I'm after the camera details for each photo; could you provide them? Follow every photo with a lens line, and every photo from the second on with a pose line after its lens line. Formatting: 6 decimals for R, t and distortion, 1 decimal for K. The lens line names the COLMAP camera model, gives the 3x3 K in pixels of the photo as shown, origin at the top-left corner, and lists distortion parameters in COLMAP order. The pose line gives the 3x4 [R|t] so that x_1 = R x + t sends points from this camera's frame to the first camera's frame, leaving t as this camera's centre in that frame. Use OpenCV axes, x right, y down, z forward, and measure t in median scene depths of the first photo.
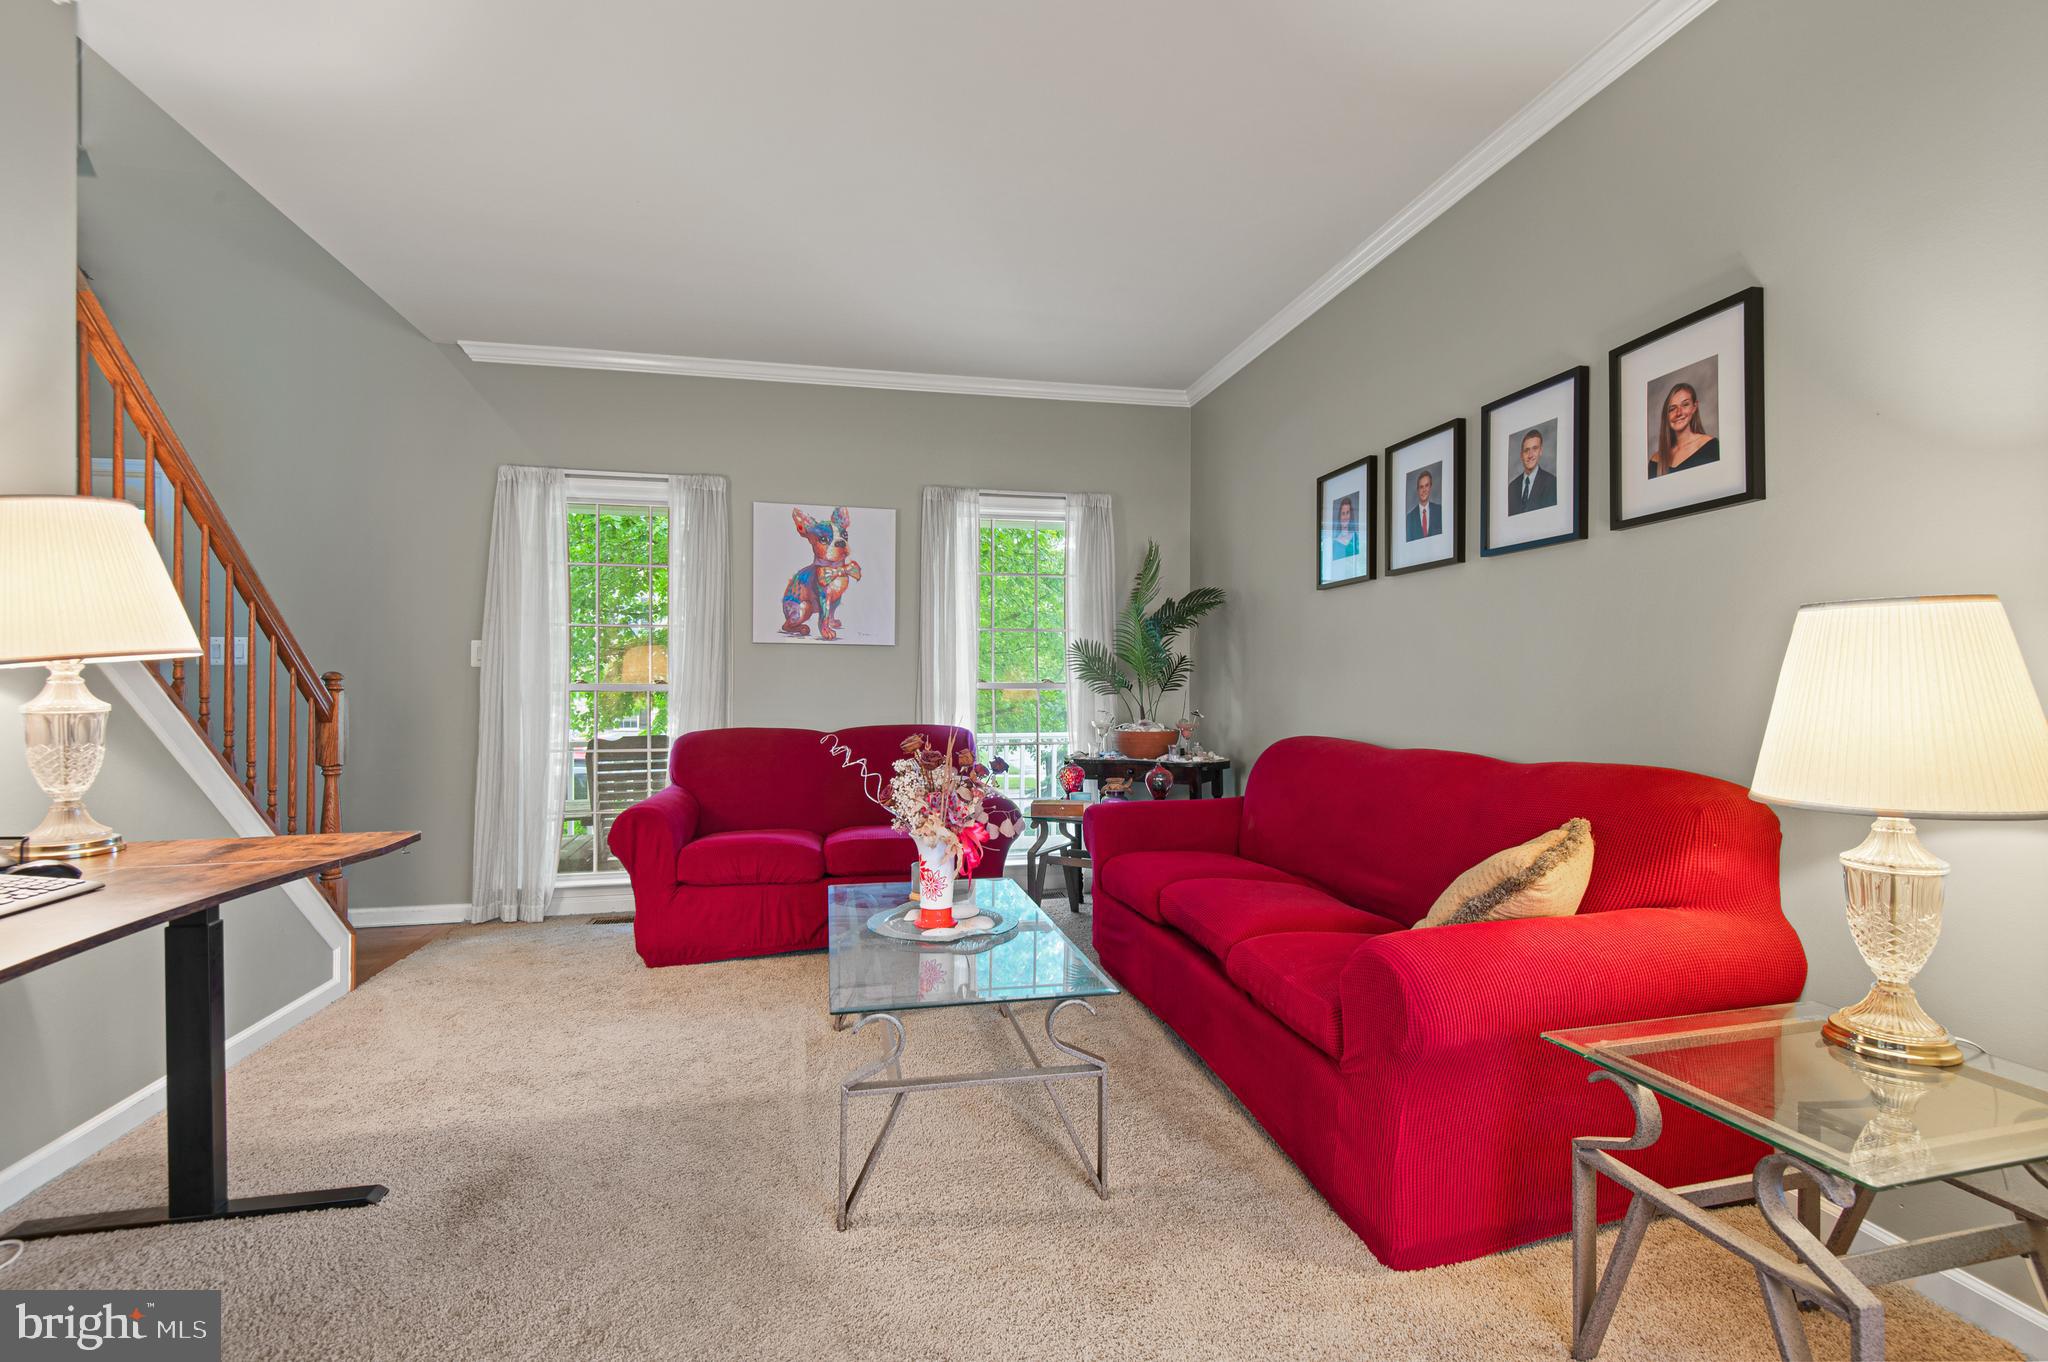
lens RADIAL K [[928.3, 0, 1026.9], [0, 928.3, 673.4], [0, 0, 1]] dist [0.013190, -0.000835]
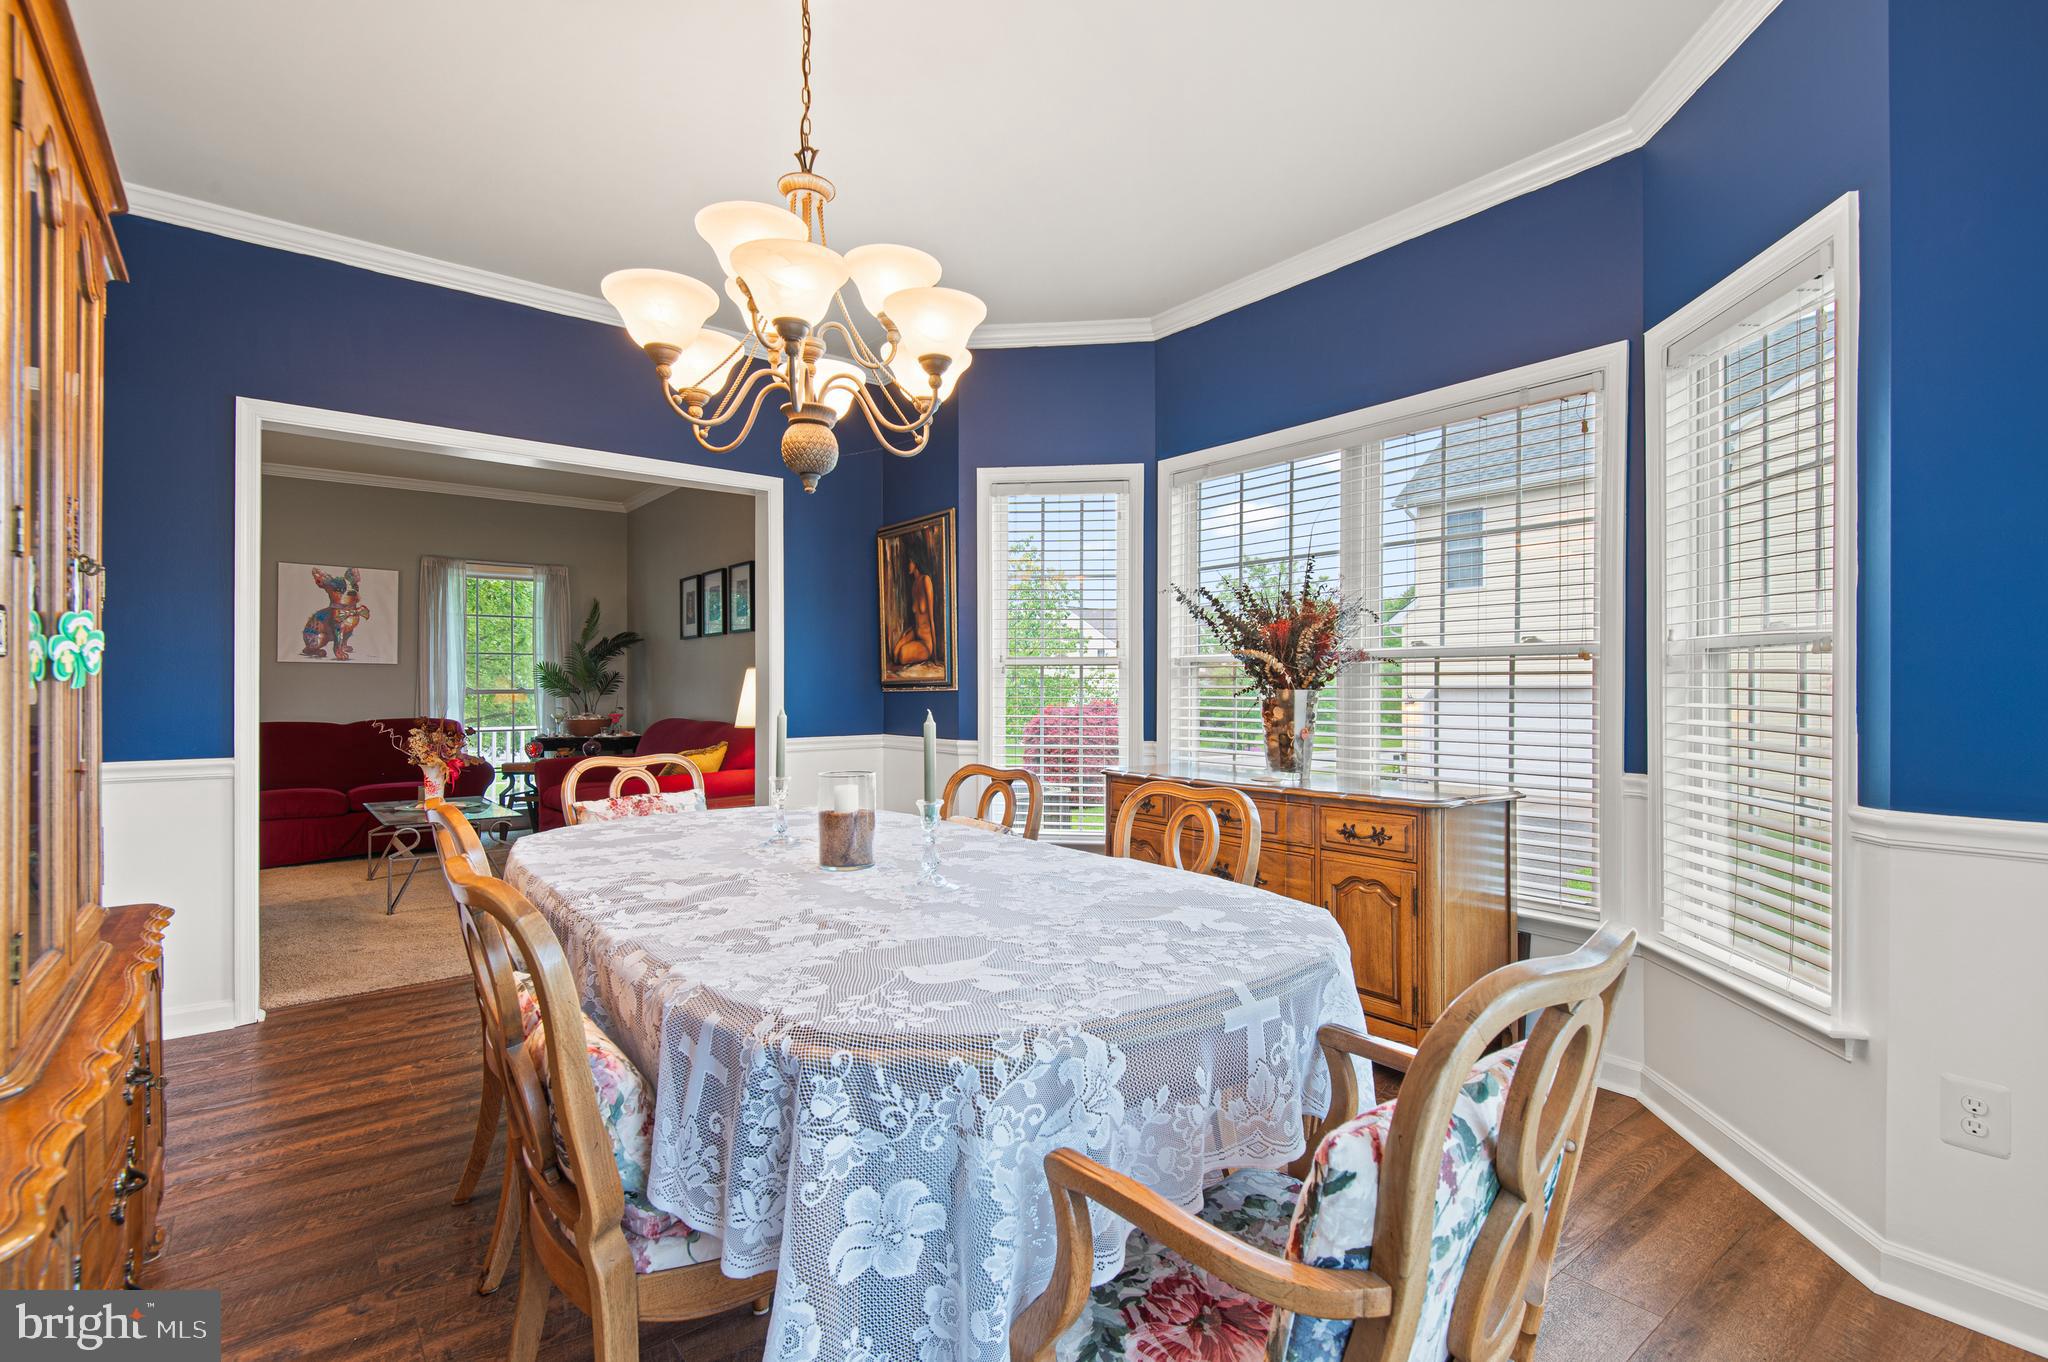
lens RADIAL K [[935.7, 0, 1036.8], [0, 935.7, 685.7], [0, 0, 1]] dist [0.032544, -0.019088]
pose [[0.888982, -0.000195, 0.457942, 0.071054], [-0.004629, 0.999945, 0.009413, -0.015431], [-0.457919, -0.010488, 0.888932, -0.802897]]
